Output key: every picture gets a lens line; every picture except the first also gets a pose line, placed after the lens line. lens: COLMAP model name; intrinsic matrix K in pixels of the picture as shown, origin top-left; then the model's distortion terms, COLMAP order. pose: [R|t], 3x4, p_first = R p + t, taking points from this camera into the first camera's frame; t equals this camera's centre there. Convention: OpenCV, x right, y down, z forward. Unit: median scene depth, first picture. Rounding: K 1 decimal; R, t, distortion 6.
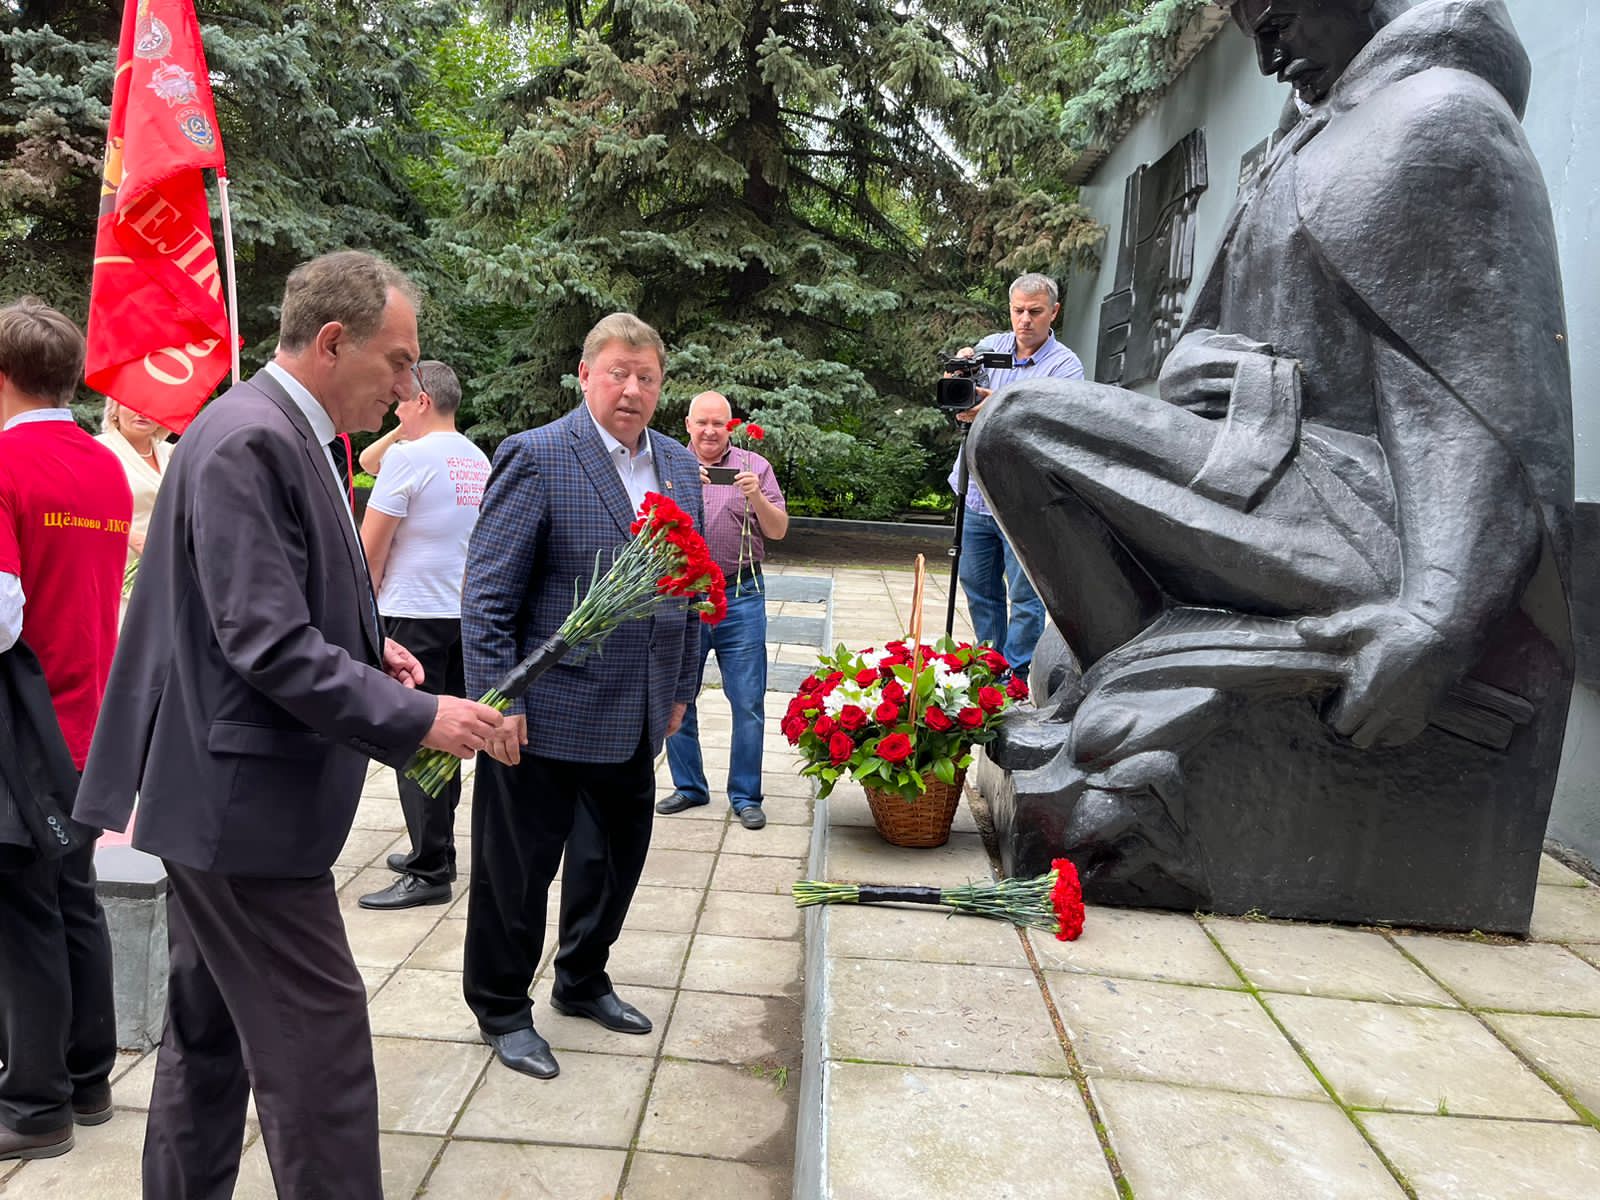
lens RADIAL K [[1207.7, 0, 800.0], [0, 1207.7, 600.0], [0, 0, 1]] dist [0.068654, -0.101383]
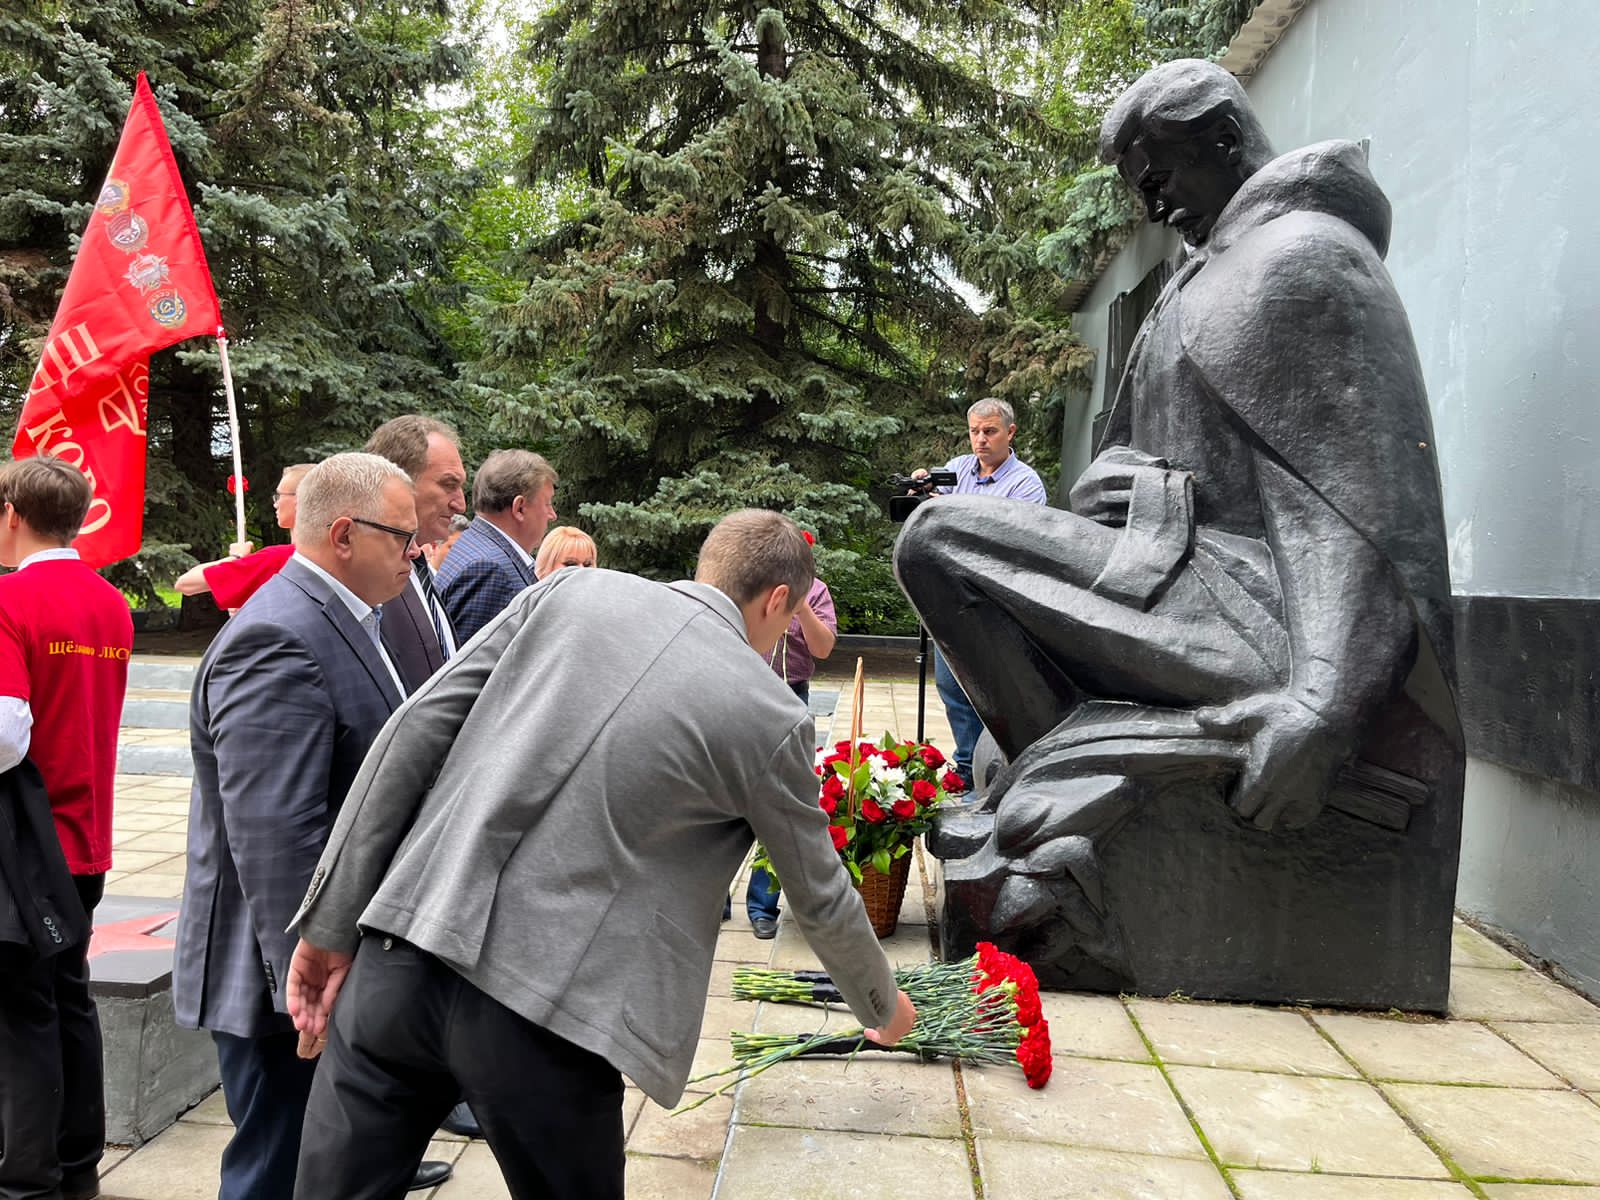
lens RADIAL K [[1206.1, 0, 794.1], [0, 1206.1, 584.1], [0, 0, 1]] dist [0.069357, -0.102727]
pose [[0.999093, -0.025175, -0.034346, 0.080474], [0.021174, 0.993454, -0.112251, 0.016289], [0.036947, 0.111422, 0.993086, -0.077711]]
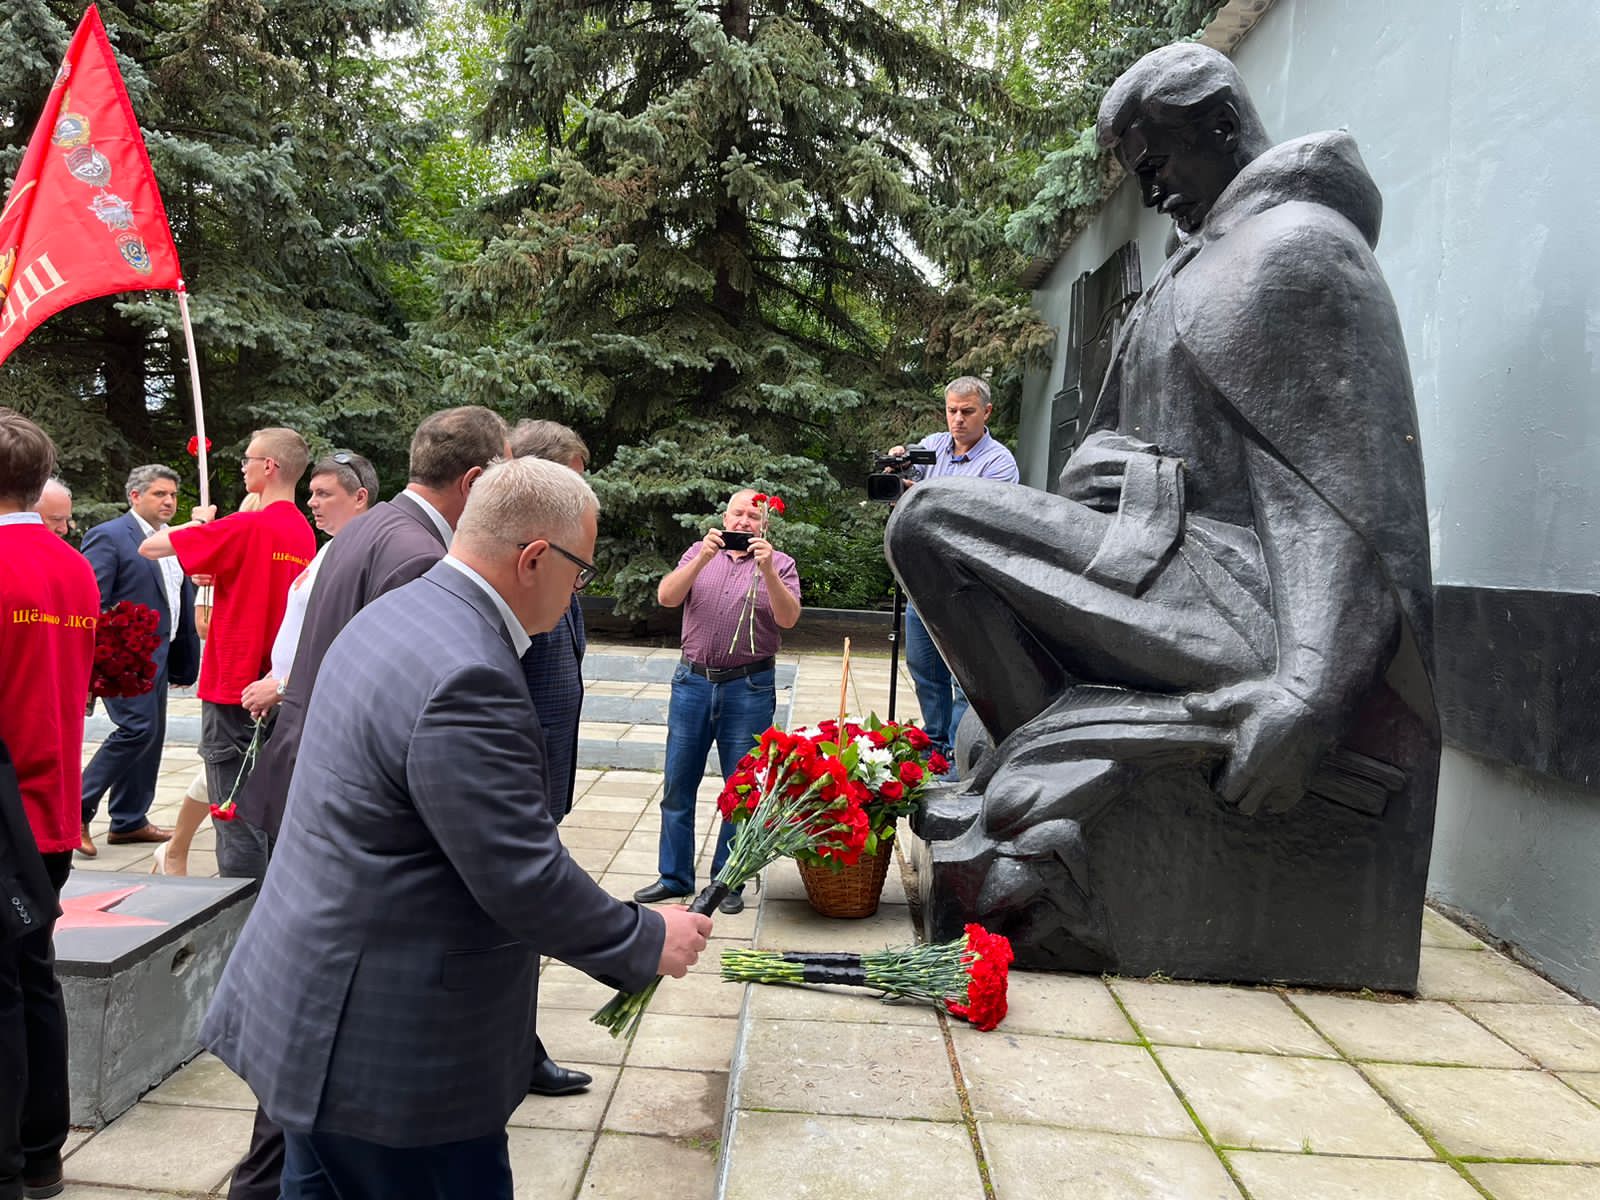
lens RADIAL K [[1206.9, 0, 804.9], [0, 1206.9, 585.1], [0, 0, 1]] dist [0.069224, -0.104021]
pose [[0.999777, -0.007384, 0.019788, 0.042238], [0.009057, 0.996265, -0.085867, 0.006867], [-0.019080, 0.086027, 0.996110, -0.070015]]
